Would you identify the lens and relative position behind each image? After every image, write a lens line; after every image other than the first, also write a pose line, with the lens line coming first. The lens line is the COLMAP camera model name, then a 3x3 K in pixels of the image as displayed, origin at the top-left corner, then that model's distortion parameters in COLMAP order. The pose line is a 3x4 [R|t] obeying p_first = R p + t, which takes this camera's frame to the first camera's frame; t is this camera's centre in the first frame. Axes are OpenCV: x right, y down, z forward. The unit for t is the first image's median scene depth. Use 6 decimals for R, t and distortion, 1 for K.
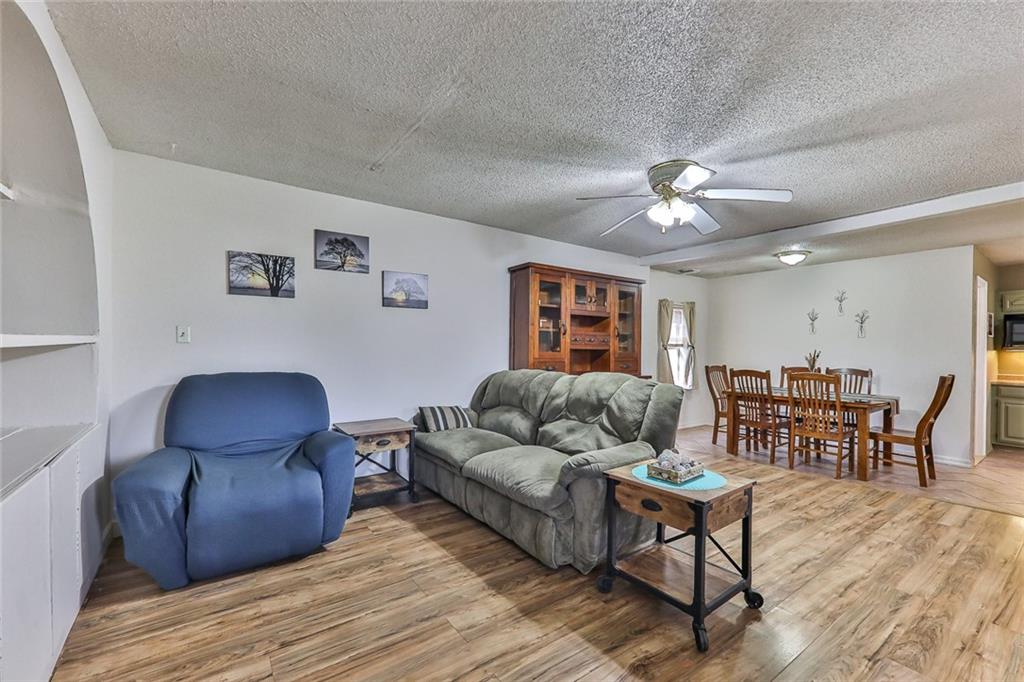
lens RADIAL K [[432.2, 0, 512.6], [0, 432.2, 344.5], [0, 0, 1]] dist [-0.000276, -0.000013]
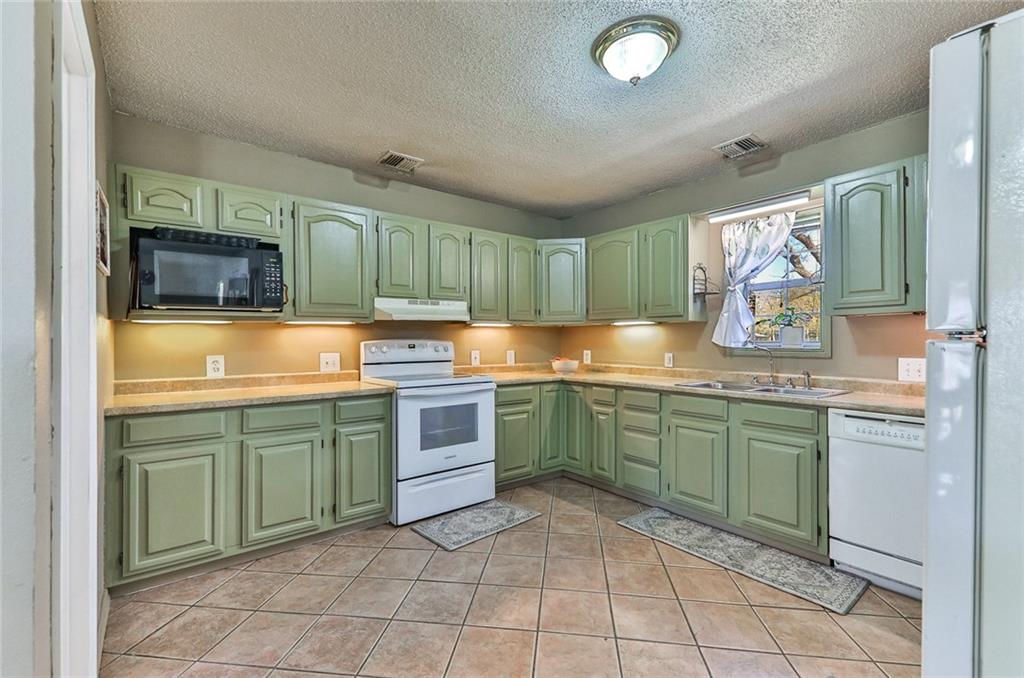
lens RADIAL K [[432.2, 0, 511.8], [0, 432.2, 339.5], [0, 0, 1]] dist [-0.000276, -0.000013]
pose [[-0.062887, -0.005150, 0.998007, 0.752604], [0.004371, 0.999976, 0.005436, 0.031574], [-0.998011, 0.004704, -0.062863, 0.704877]]
